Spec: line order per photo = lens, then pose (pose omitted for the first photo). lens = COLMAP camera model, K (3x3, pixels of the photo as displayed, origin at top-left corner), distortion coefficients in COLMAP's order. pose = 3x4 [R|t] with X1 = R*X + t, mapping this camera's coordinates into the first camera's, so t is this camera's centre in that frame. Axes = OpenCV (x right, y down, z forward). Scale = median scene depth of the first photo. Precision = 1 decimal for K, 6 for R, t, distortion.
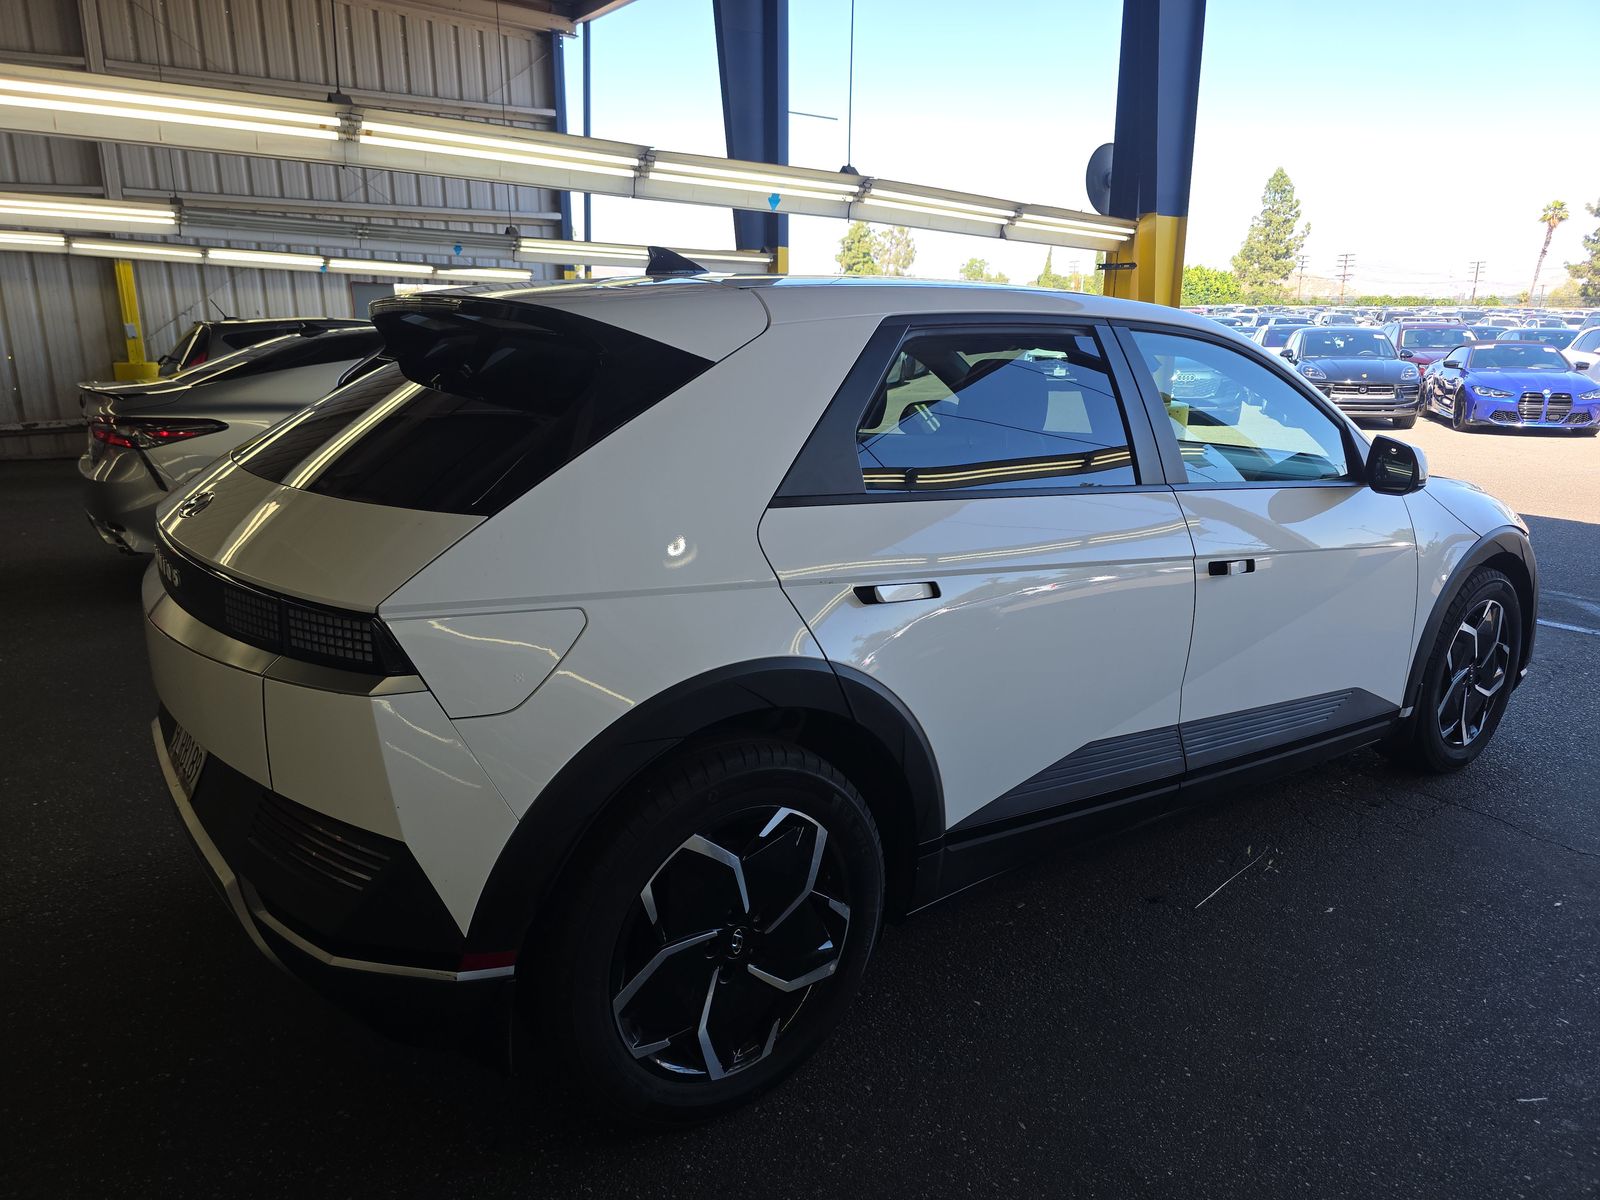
lens RADIAL K [[1066.6, 0, 800.0], [0, 1066.6, 600.0], [0, 0, 1]] dist [-0.001933, -0.002107]
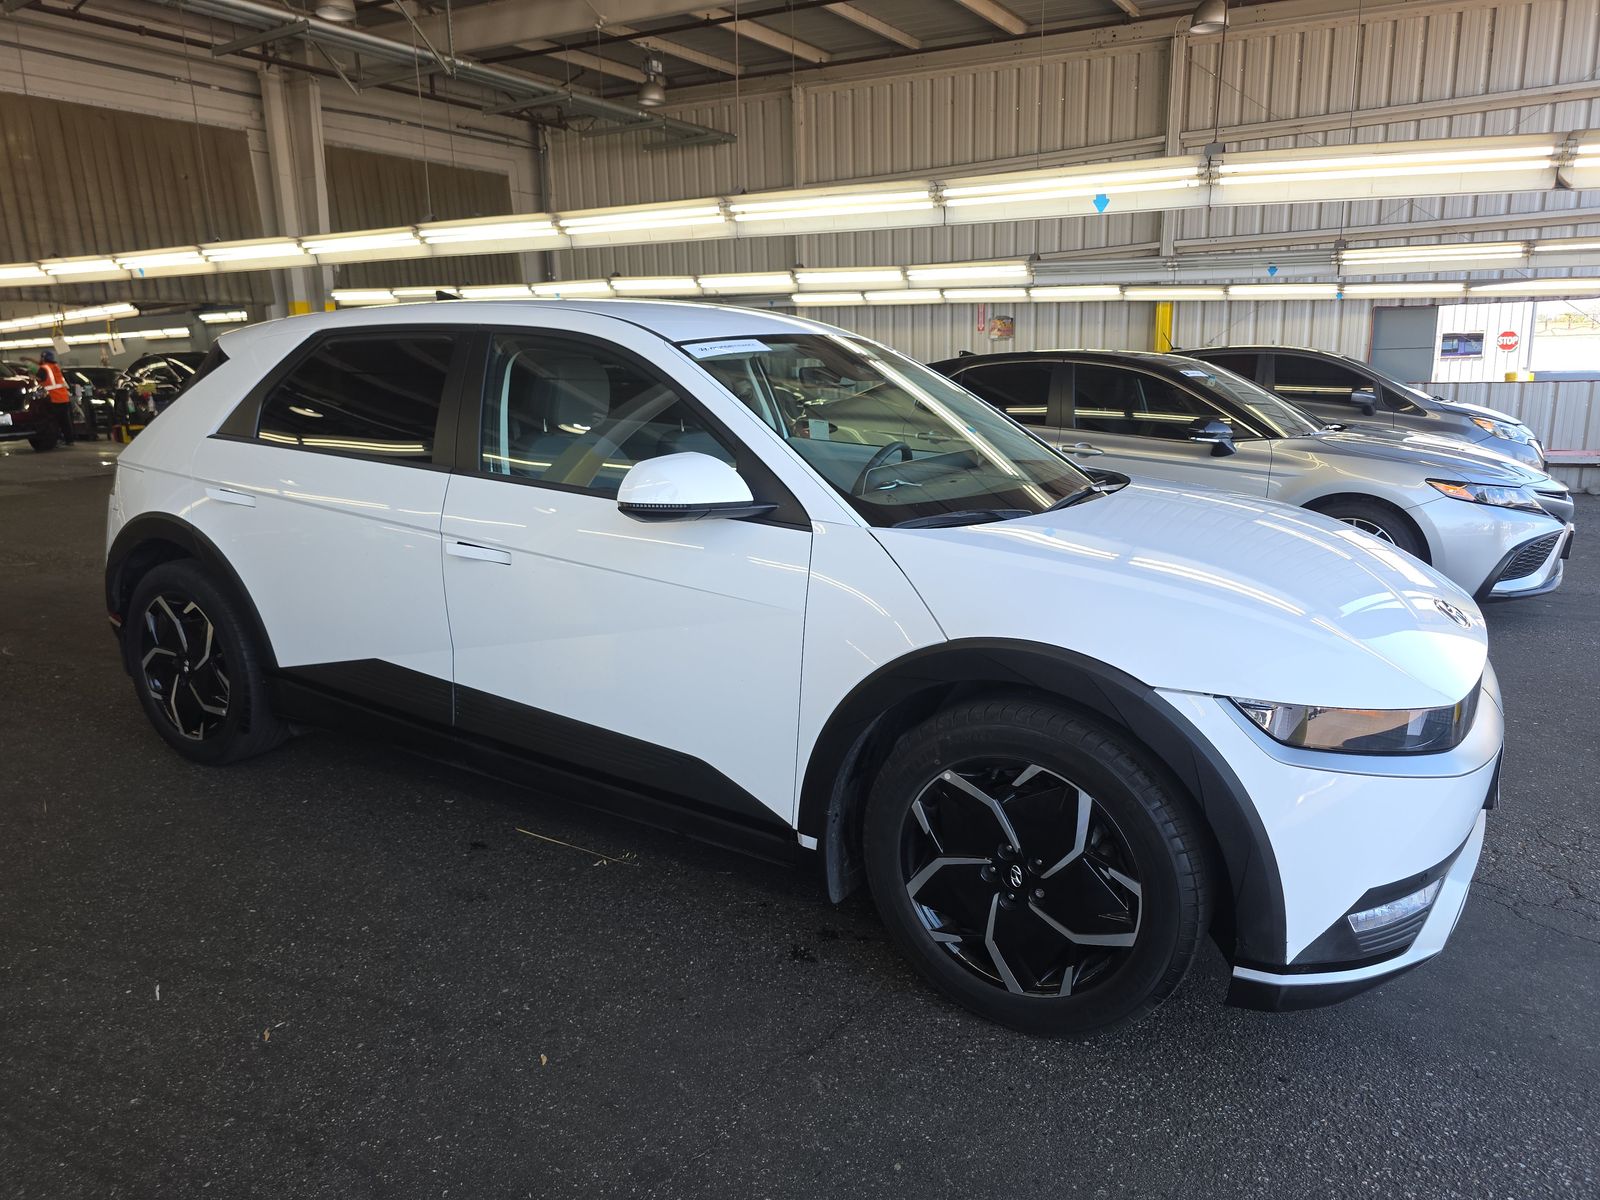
lens RADIAL K [[1032.2, 0, 800.0], [0, 1032.2, 600.0], [0, 0, 1]] dist [-0.018273, -0.001314]
pose [[0.408733, 0.186390, -0.893418, 0.408729], [-0.205603, 0.972564, 0.108840, -0.044908], [0.889193, 0.139203, 0.435841, 0.236775]]
